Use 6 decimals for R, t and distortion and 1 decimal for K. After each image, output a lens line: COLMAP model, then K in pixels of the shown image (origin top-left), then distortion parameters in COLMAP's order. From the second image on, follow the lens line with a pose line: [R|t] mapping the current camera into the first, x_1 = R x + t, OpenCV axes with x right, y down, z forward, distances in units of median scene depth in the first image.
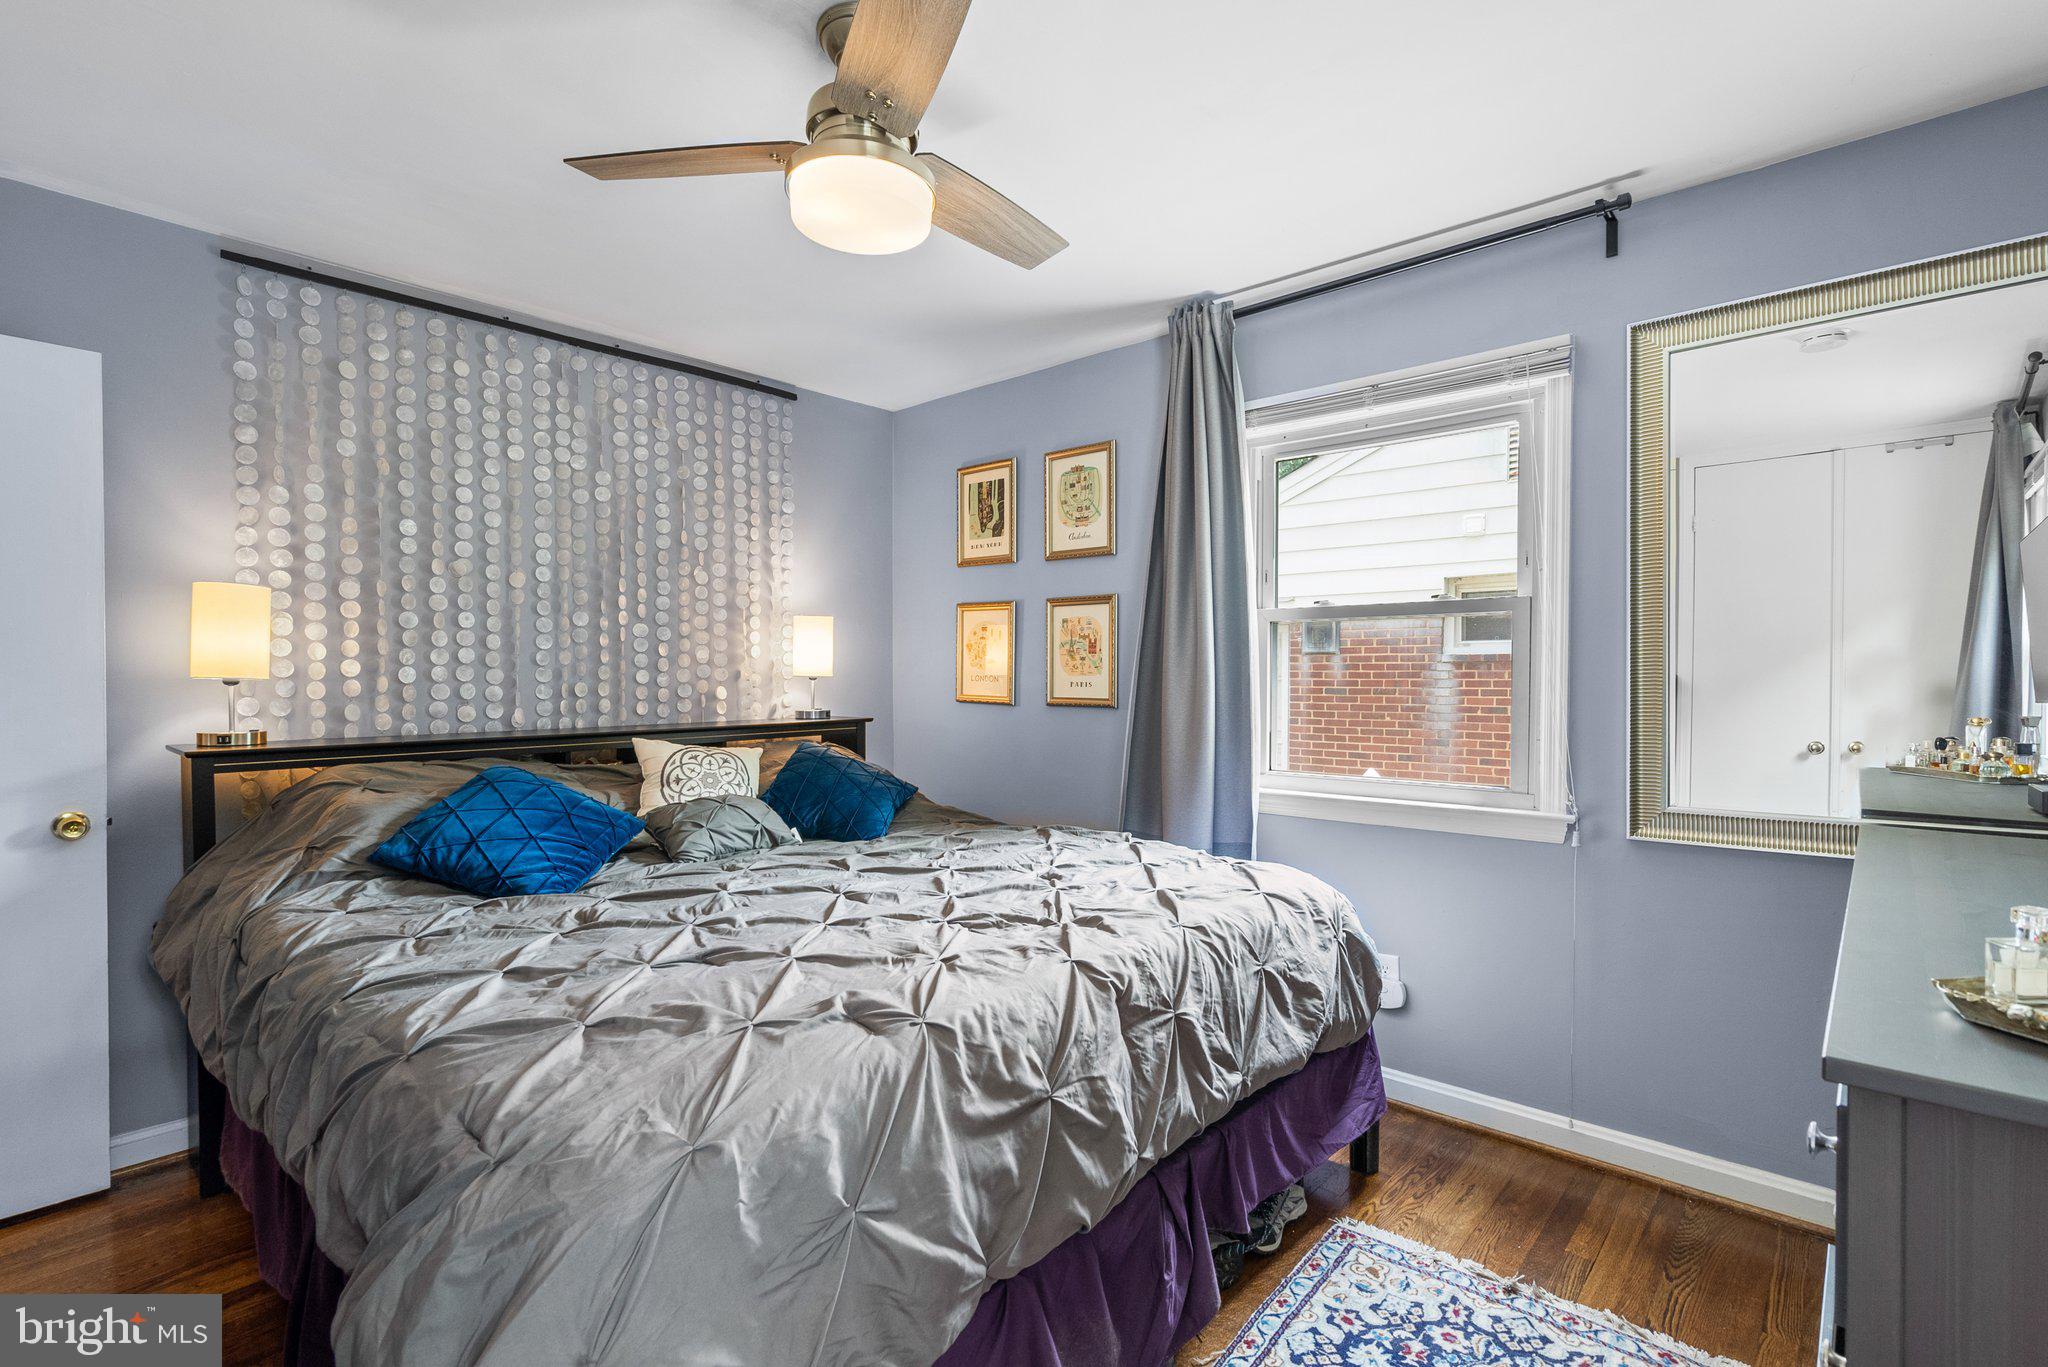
lens RADIAL K [[946.1, 0, 1034.8], [0, 946.1, 683.1], [0, 0, 1]] dist [-0.007100, 0.002119]
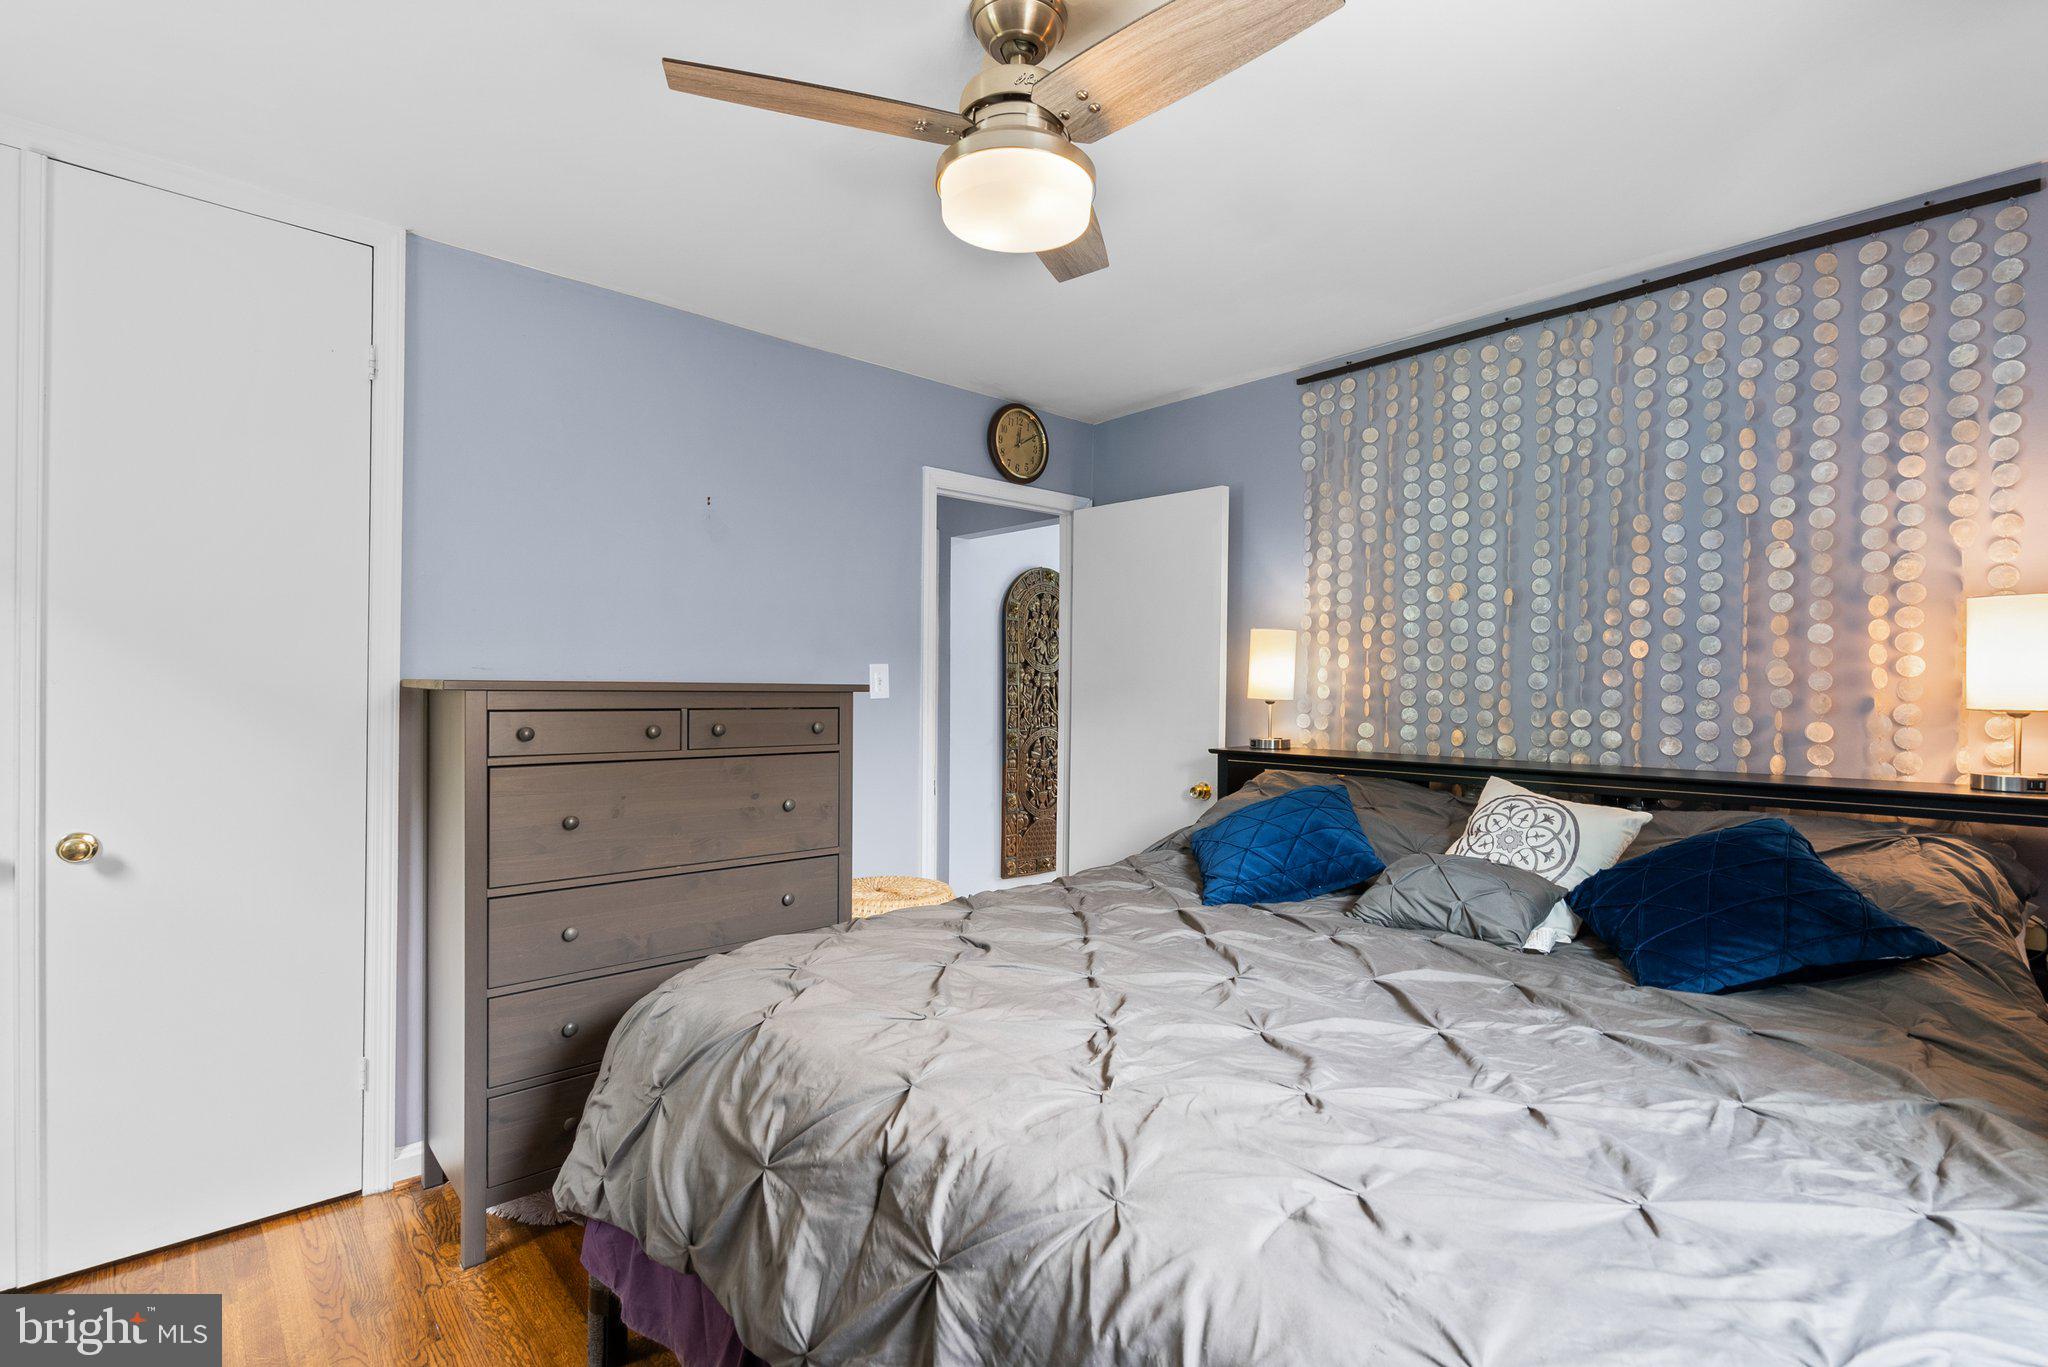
lens RADIAL K [[946.1, 0, 1033.1], [0, 946.1, 683.8], [0, 0, 1]] dist [-0.007100, 0.002119]
pose [[-0.104816, -0.010002, -0.994441, 0.448473], [-0.022540, 0.999716, -0.007679, -0.007096], [0.994236, 0.021610, -0.105012, 0.680437]]
